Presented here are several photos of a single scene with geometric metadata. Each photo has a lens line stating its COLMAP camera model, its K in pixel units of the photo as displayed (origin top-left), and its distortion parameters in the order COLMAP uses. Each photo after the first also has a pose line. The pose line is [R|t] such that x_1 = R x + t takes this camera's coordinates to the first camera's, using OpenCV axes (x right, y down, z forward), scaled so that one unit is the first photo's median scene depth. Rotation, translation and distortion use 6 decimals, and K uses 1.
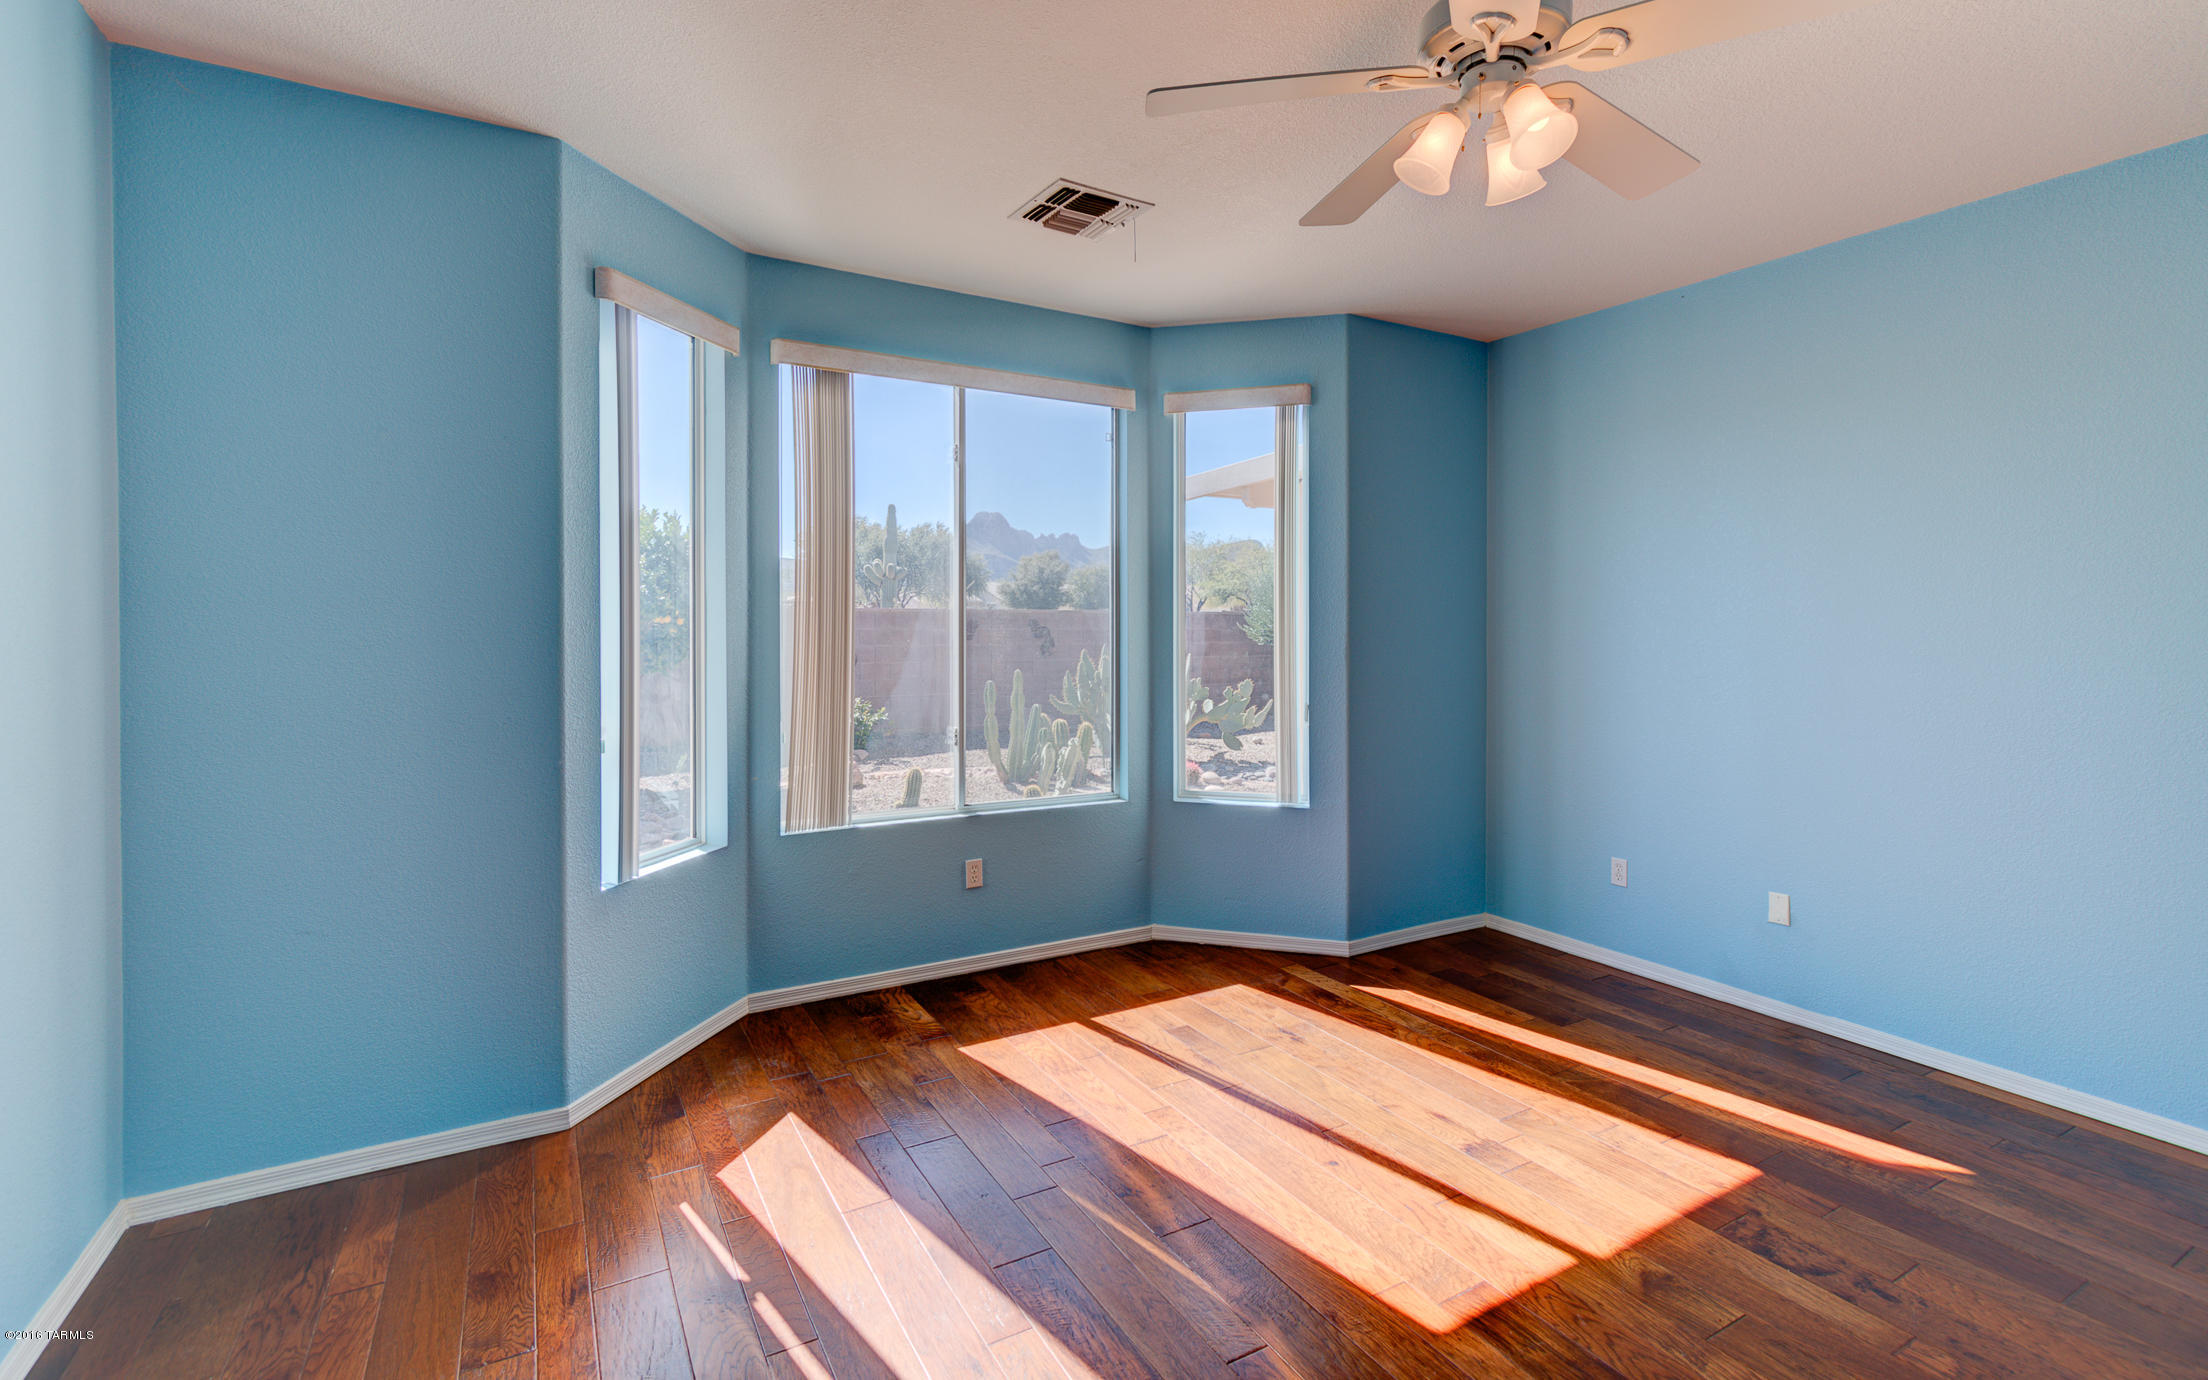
lens RADIAL K [[1016.7, 0, 1129.6], [0, 1016.7, 638.4], [0, 0, 1]] dist [0.001409, 0.002479]
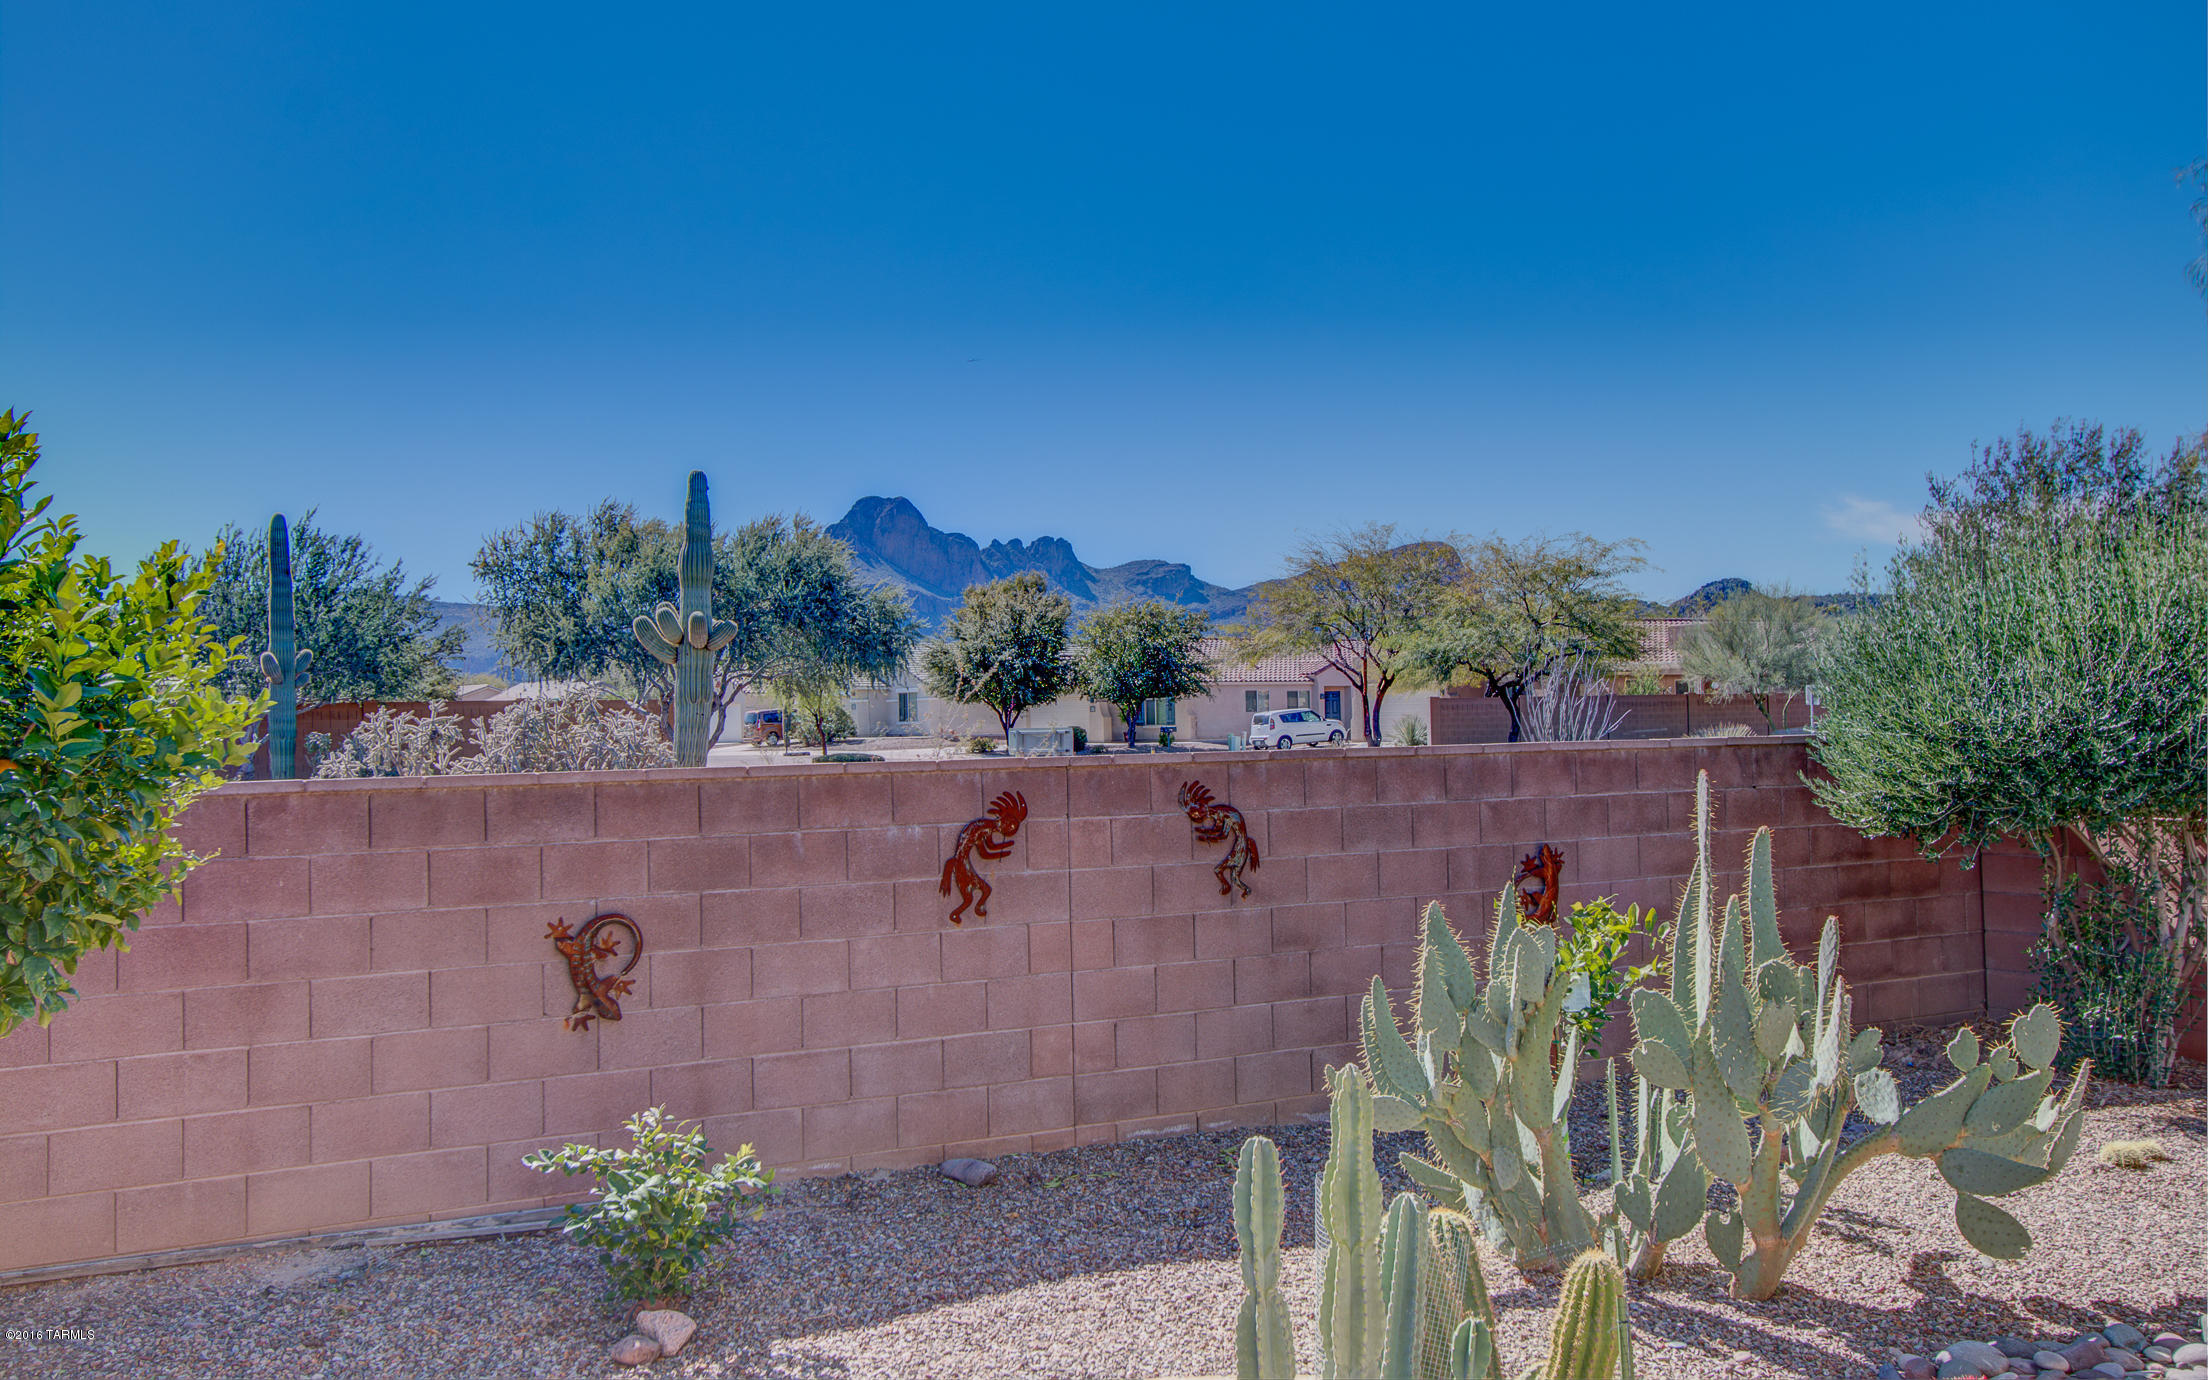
lens RADIAL K [[2130.9, 0, 1112.1], [0, 2130.9, 653.2], [0, 0, 1]] dist [0.019764, 0.000000]
pose [[0.999239, -0.024463, -0.030377, -0.098604], [0.022999, 0.998600, -0.047627, -0.027646], [0.031499, 0.046892, 0.998403, 0.338636]]
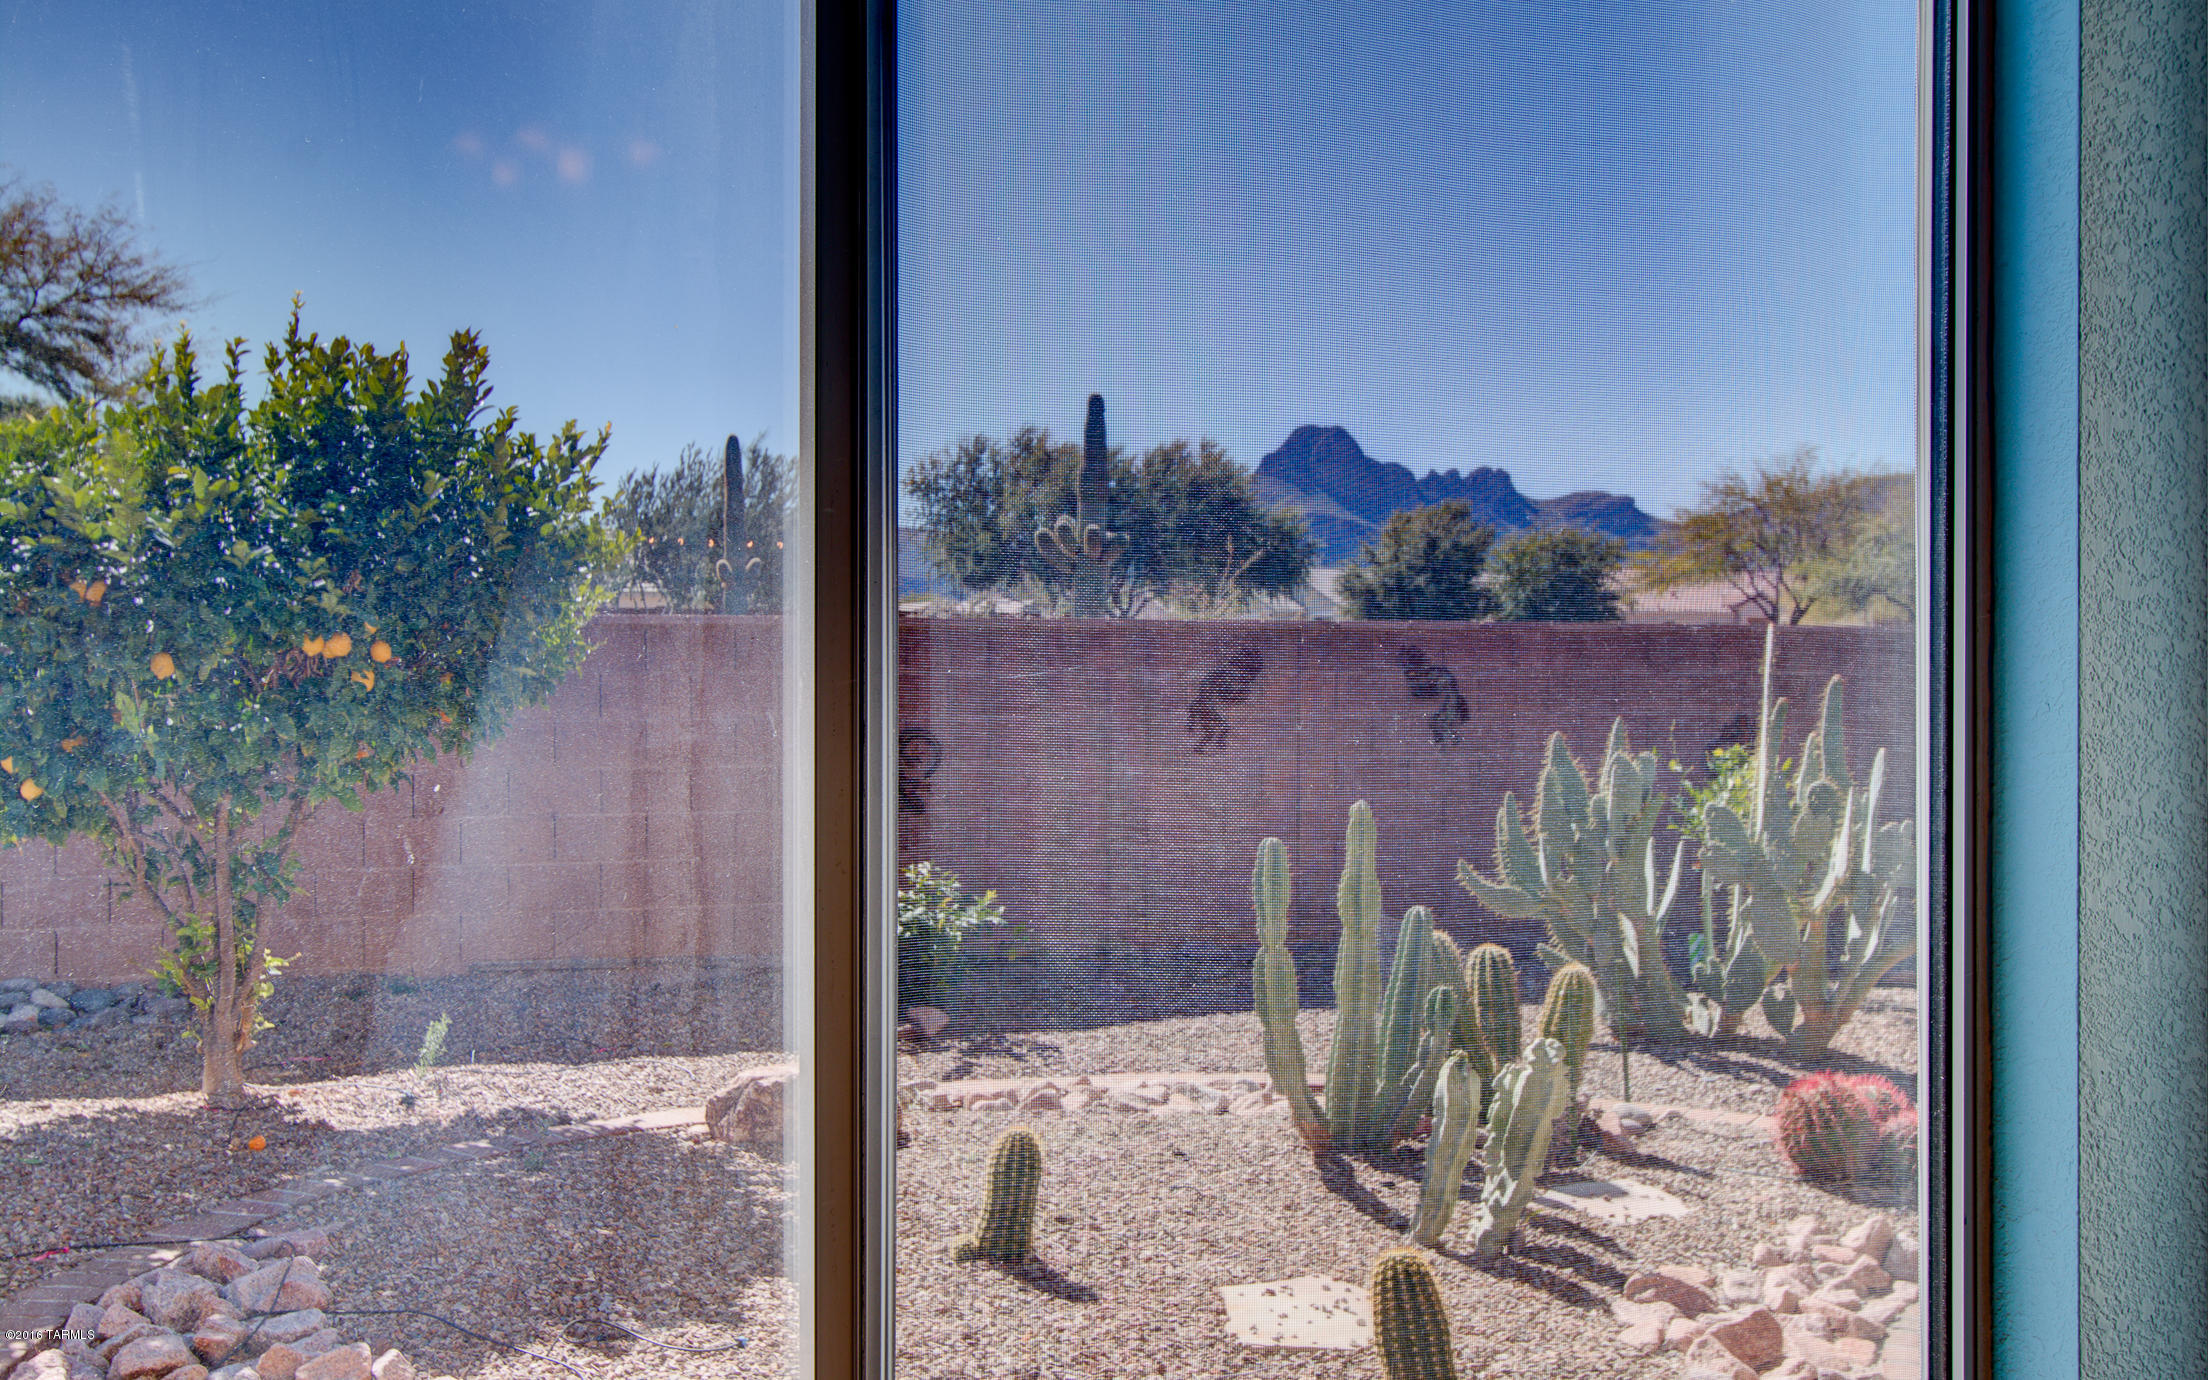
lens RADIAL K [[2130.9, 0, 1099.1], [0, 2130.9, 685.5], [0, 0, 1]] dist [0.019764, 0.000000]
pose [[0.971201, 0.002891, -0.238245, -0.019914], [-0.003419, 0.999993, -0.001802, -0.002853], [0.238238, 0.002565, 0.971203, 0.219136]]
